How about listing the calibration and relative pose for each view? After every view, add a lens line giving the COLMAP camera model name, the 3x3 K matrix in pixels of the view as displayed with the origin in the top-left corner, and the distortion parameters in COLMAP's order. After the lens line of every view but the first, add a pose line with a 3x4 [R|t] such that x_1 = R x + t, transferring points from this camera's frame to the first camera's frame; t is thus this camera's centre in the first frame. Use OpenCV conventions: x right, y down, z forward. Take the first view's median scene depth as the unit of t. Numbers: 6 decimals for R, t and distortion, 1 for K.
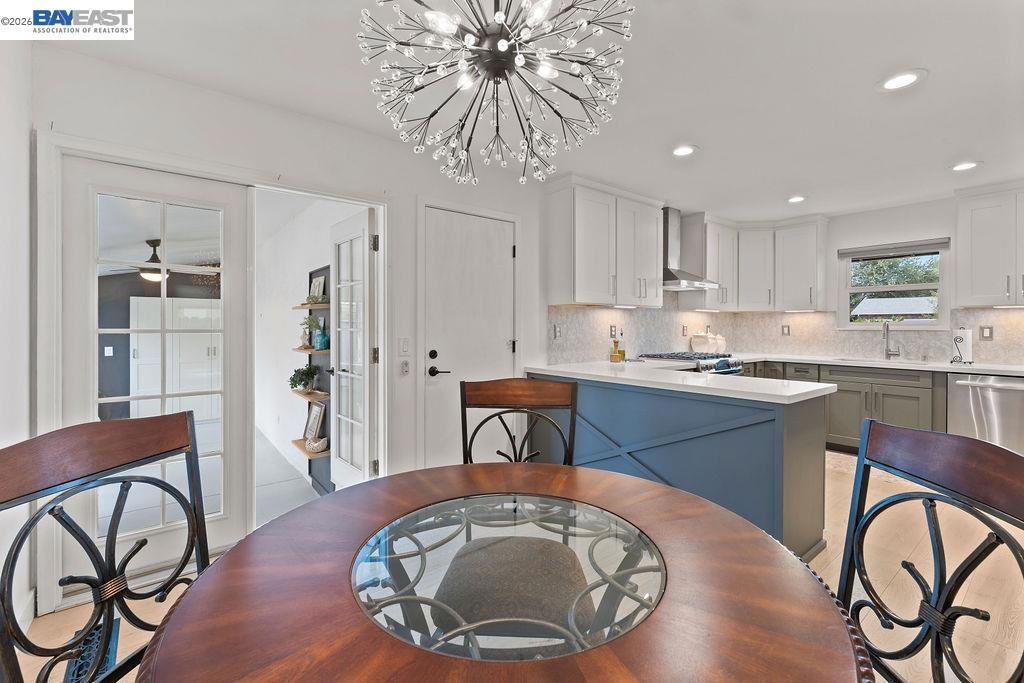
lens RADIAL K [[445.7, 0, 512.8], [0, 445.7, 326.3], [0, 0, 1]] dist [-0.009941, -0.000001]
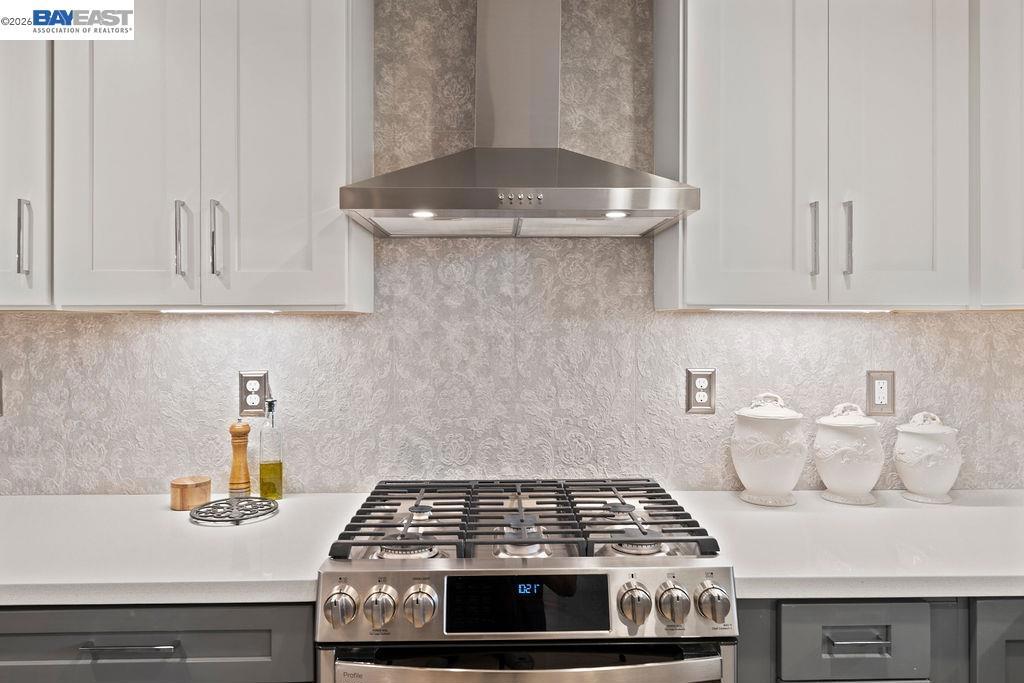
lens RADIAL K [[688.5, 0, 513.6], [0, 688.5, 324.2], [0, 0, 1]] dist [-0.004690, -0.001931]
pose [[0.798713, -0.005886, -0.601684, 0.591622], [0.003182, 0.999979, -0.005558, -0.028939], [0.601704, 0.002525, 0.798715, 0.697410]]
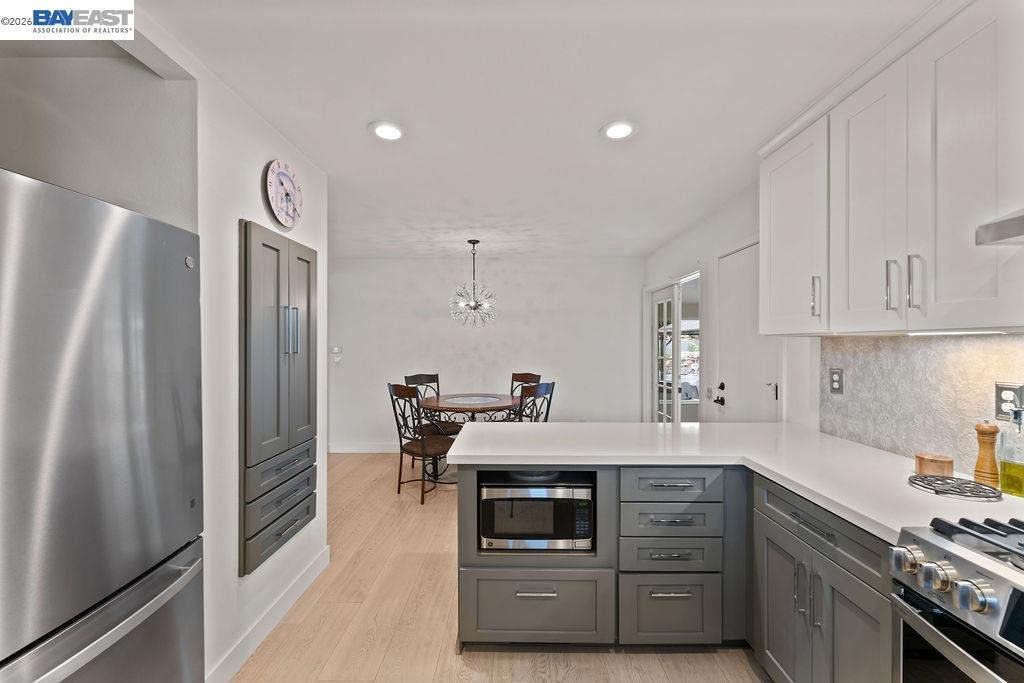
lens RADIAL K [[414.5, 0, 511.6], [0, 414.5, 345.7], [0, 0, 1]] dist [0.001078, 0.000028]
pose [[-0.630419, 0.001777, -0.776253, 0.669709], [-0.004355, 0.999974, 0.005826, -0.030321], [0.776243, 0.007053, -0.630395, 0.848012]]
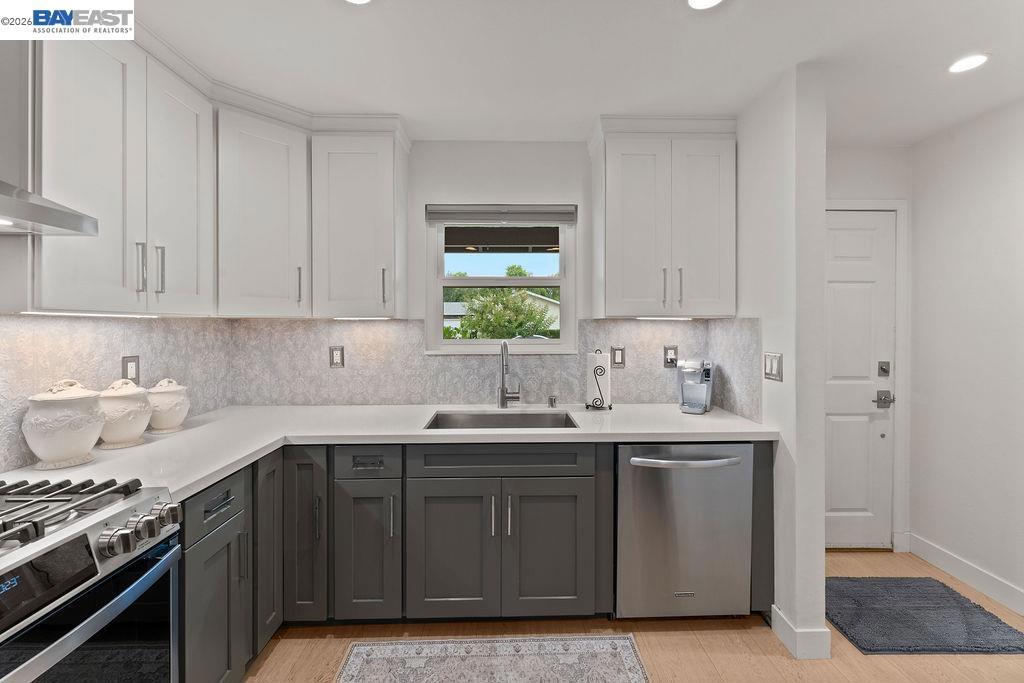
lens RADIAL K [[419.6, 0, 509.5], [0, 419.6, 327.4], [0, 0, 1]] dist [0.001568, -0.000249]
pose [[0.610247, -0.009496, 0.792154, 0.421570], [0.004702, 0.999954, 0.008365, -0.030267], [-0.792197, -0.001379, 0.610264, 0.655007]]
